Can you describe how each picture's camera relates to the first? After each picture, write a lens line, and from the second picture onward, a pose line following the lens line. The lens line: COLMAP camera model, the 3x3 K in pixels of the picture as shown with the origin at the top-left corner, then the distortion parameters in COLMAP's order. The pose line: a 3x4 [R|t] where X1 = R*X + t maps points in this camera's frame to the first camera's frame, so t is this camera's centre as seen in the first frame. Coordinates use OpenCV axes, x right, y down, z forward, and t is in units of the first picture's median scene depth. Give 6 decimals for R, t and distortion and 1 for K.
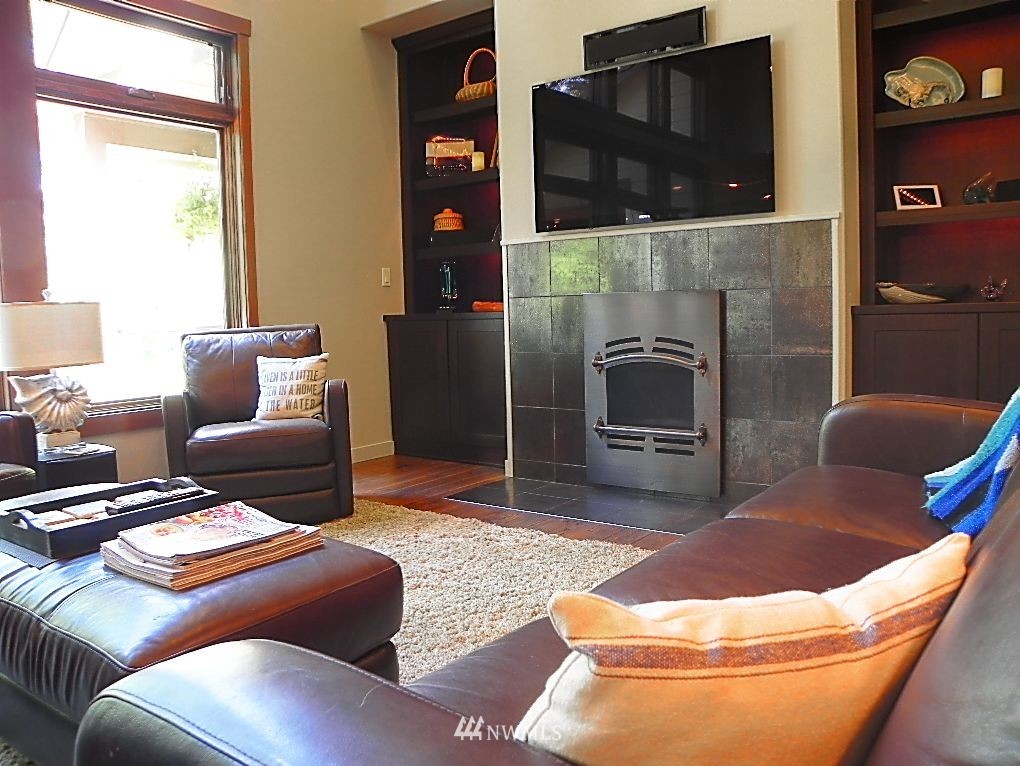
lens RADIAL K [[789.0, 0, 510.9], [0, 789.0, 379.3], [0, 0, 1]] dist [-0.093990, 0.005733]
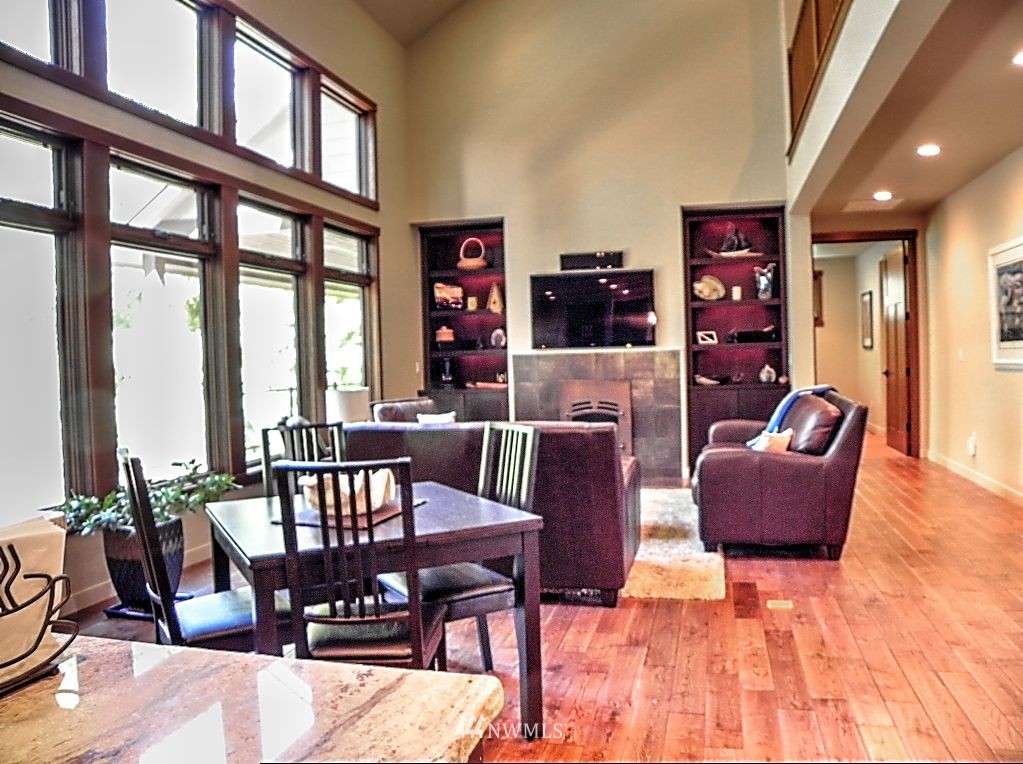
lens RADIAL K [[791.4, 0, 512.5], [0, 791.4, 384.5], [0, 0, 1]] dist [-0.093990, 0.005733]
pose [[0.926919, -0.006831, 0.375200, -0.885945], [0.033377, 0.997372, -0.064300, 0.031509], [-0.373775, 0.072124, 0.924711, -0.940956]]
